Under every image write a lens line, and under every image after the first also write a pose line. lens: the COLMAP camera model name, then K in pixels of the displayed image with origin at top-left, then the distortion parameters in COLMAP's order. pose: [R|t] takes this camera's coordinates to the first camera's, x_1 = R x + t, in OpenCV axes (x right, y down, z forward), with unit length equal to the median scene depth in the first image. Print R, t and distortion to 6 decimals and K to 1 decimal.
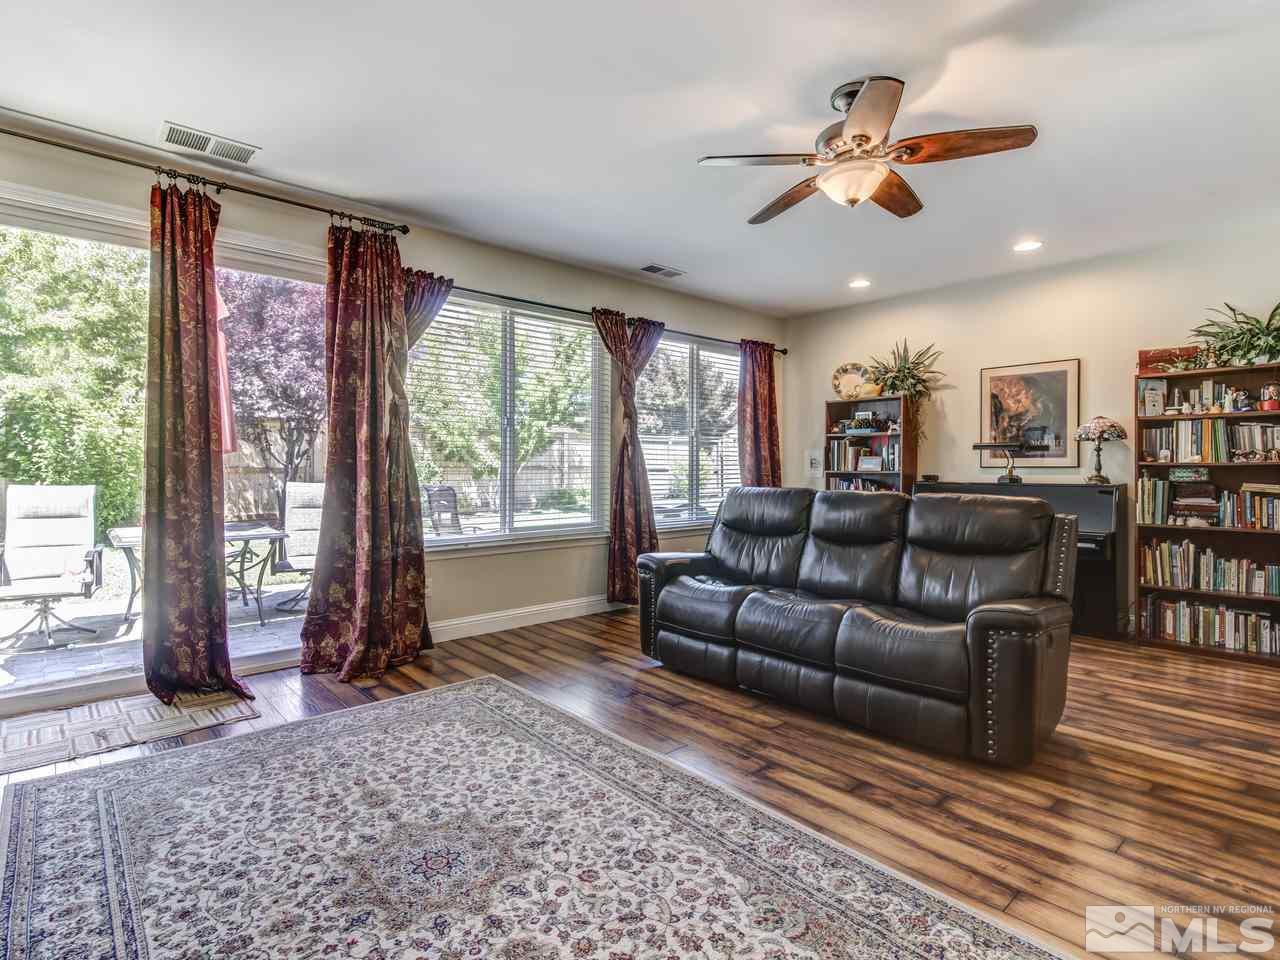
lens RADIAL K [[664.2, 0, 636.0], [0, 664.2, 486.4], [0, 0, 1]] dist [0.016000, -0.012587]
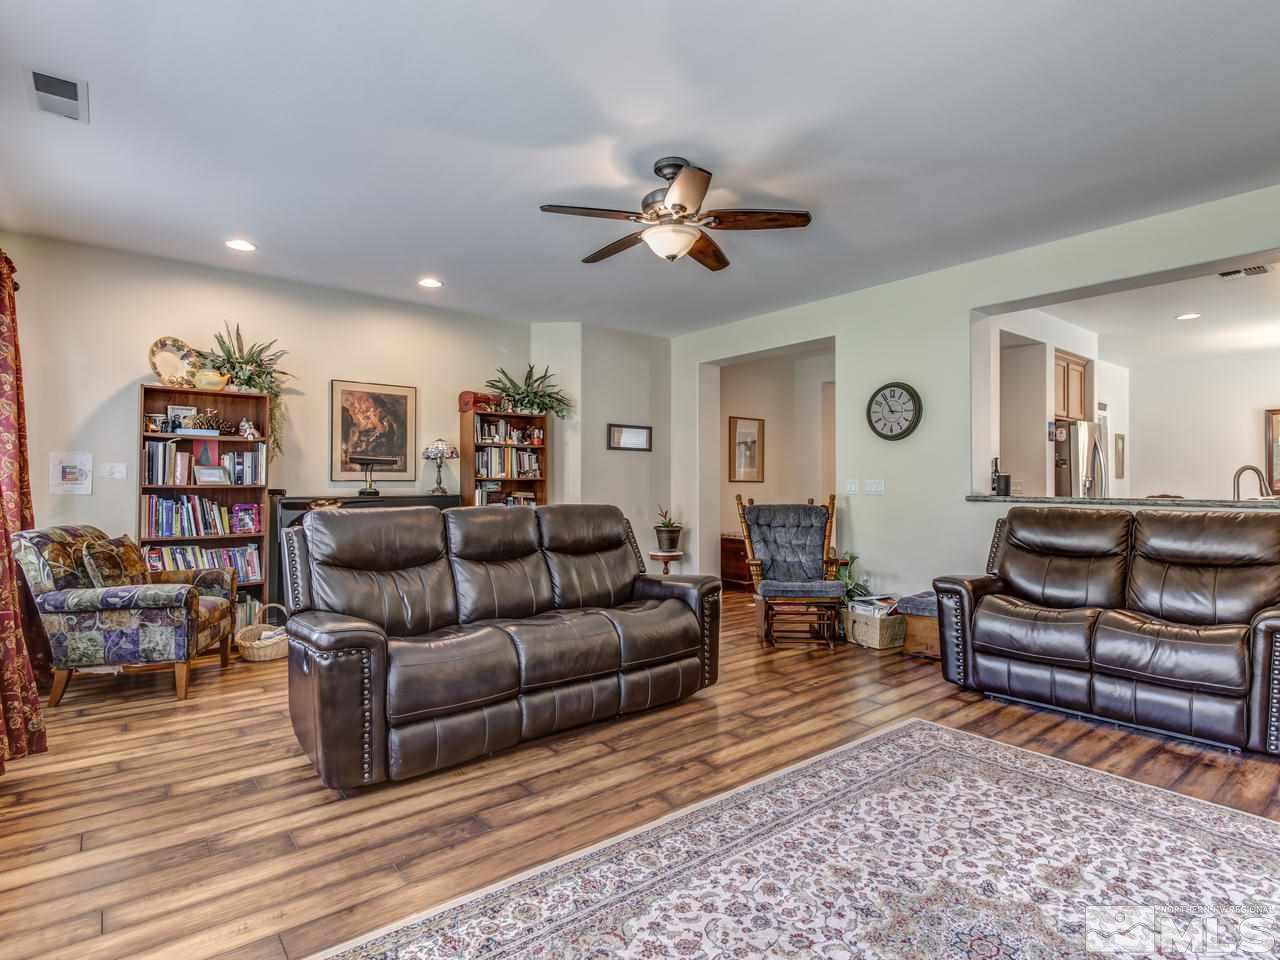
lens RADIAL K [[664.2, 0, 636.0], [0, 664.2, 486.4], [0, 0, 1]] dist [0.016000, -0.012587]
pose [[0.051685, -0.008125, 0.998630, -0.750062], [0.023675, 0.999696, 0.006908, -0.028839], [-0.998383, 0.023286, 0.051862, 0.889015]]
